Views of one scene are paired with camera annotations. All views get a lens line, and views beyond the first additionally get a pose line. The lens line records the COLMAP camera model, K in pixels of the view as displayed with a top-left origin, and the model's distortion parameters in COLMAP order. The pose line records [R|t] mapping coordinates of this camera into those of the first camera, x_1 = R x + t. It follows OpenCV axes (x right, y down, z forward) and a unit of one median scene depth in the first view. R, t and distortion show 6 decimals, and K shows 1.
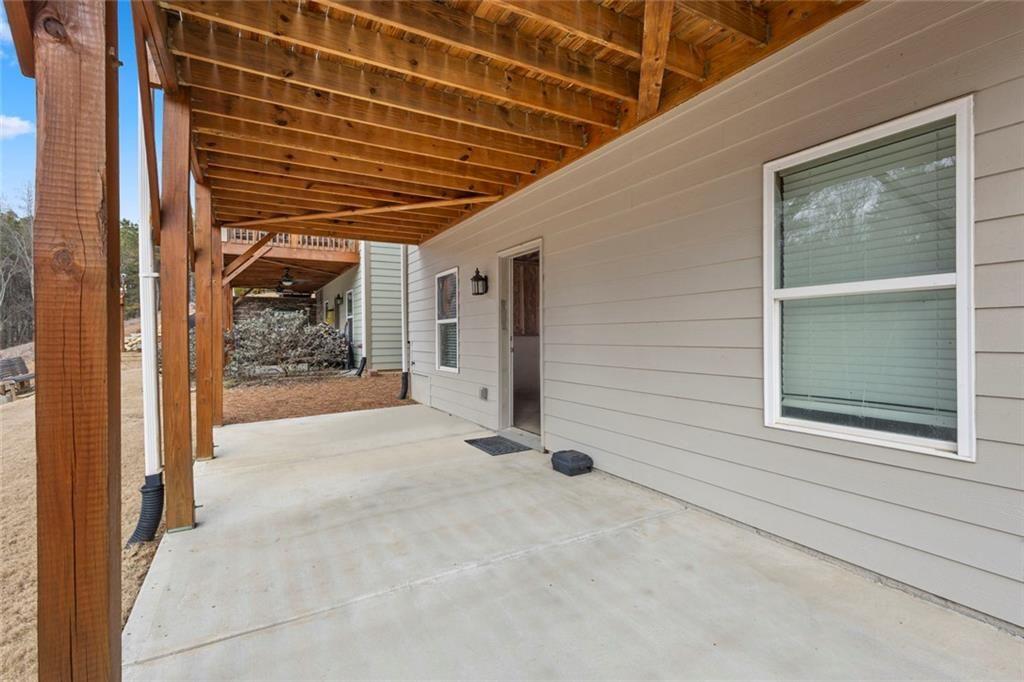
lens RADIAL K [[474.4, 0, 516.5], [0, 474.4, 338.6], [0, 0, 1]] dist [0.003016, 0.000198]
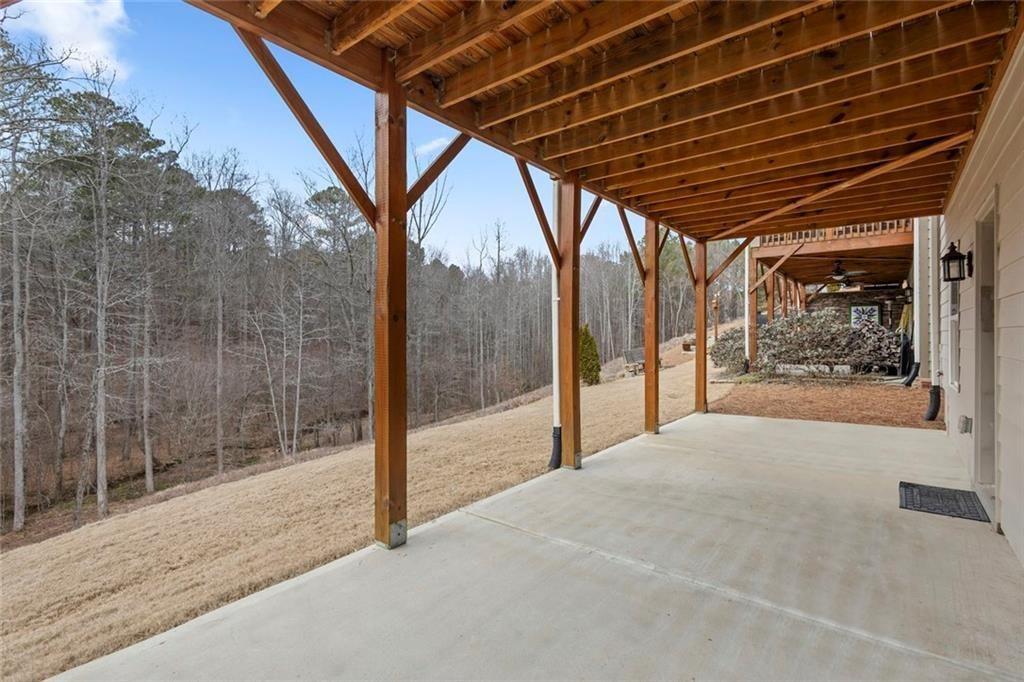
lens RADIAL K [[475.9, 0, 510.0], [0, 475.9, 332.7], [0, 0, 1]] dist [0.001655, 0.000103]
pose [[0.367928, 0.004363, -0.929844, 0.399496], [-0.007327, 0.999972, 0.001792, -0.015886], [0.929826, 0.006154, 0.367949, 0.176765]]
